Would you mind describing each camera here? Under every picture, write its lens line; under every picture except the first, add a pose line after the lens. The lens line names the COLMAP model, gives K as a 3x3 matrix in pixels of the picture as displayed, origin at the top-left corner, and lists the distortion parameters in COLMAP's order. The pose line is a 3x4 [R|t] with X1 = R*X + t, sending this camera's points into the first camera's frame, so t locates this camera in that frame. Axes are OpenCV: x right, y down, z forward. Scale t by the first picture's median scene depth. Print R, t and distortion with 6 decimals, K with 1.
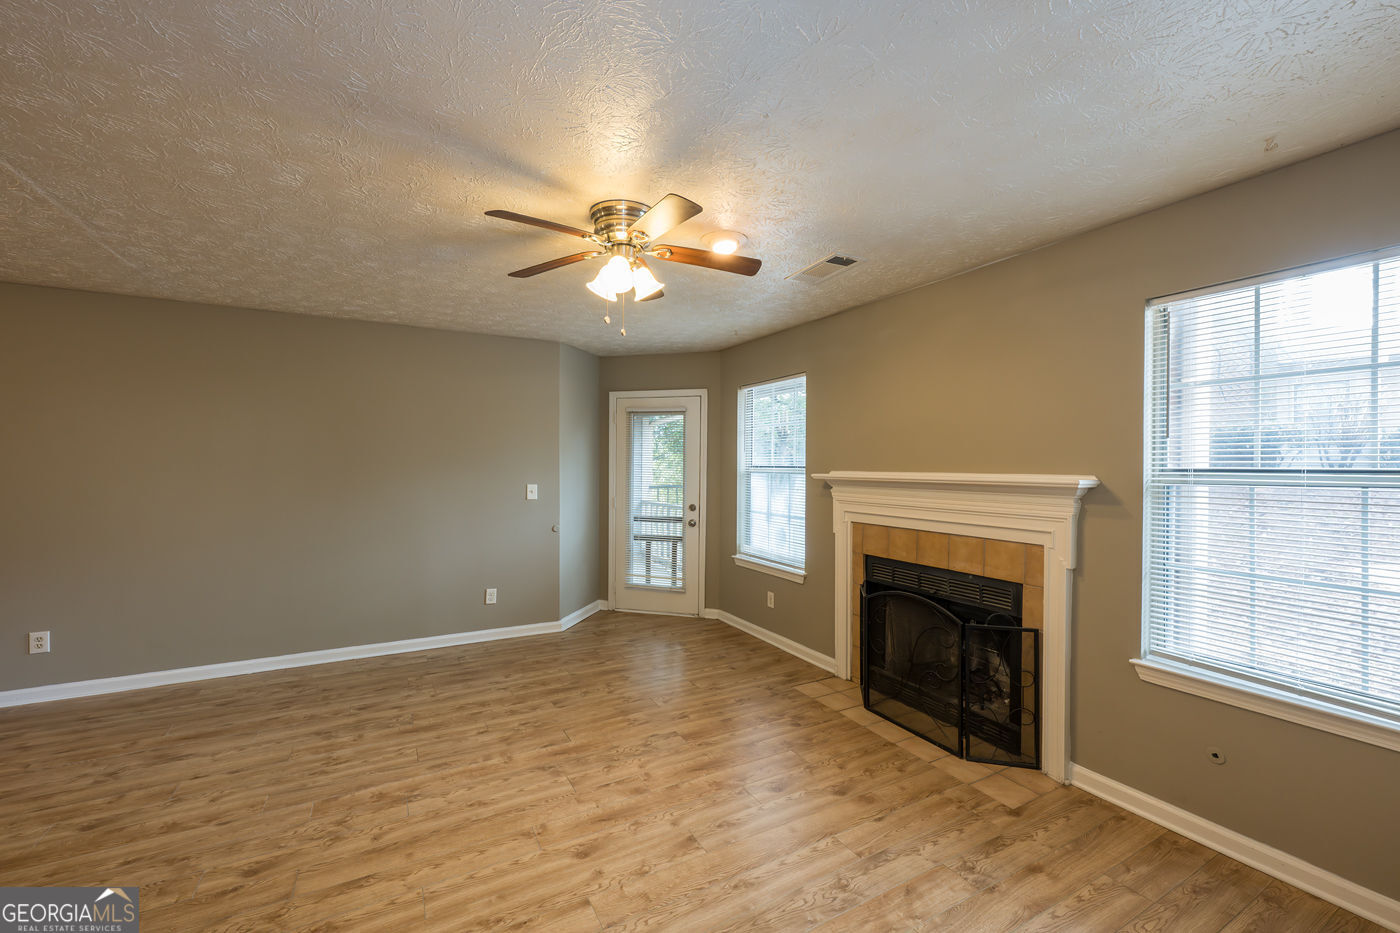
lens RADIAL K [[554.4, 0, 704.7], [0, 554.4, 465.0], [0, 0, 1]] dist [0.000929, 0.000004]
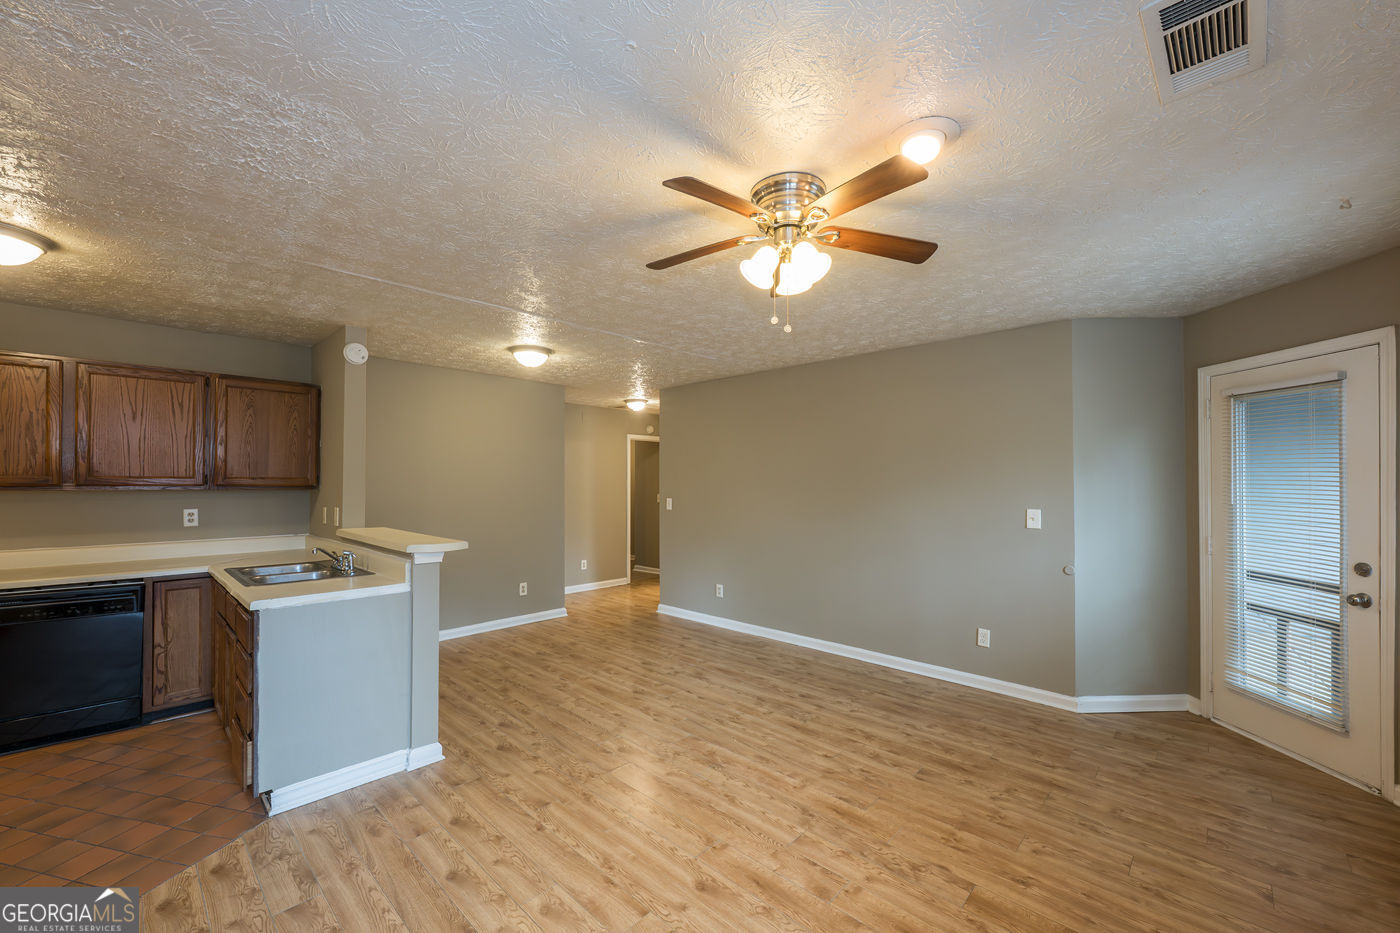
lens RADIAL K [[580.5, 0, 704.0], [0, 580.5, 474.0], [0, 0, 1]] dist [-0.001927, 0.000020]
pose [[0.296483, -0.019383, -0.954842, 0.544133], [0.000736, 0.999798, -0.020067, 0.001910], [0.955038, 0.005247, 0.296437, 0.500345]]
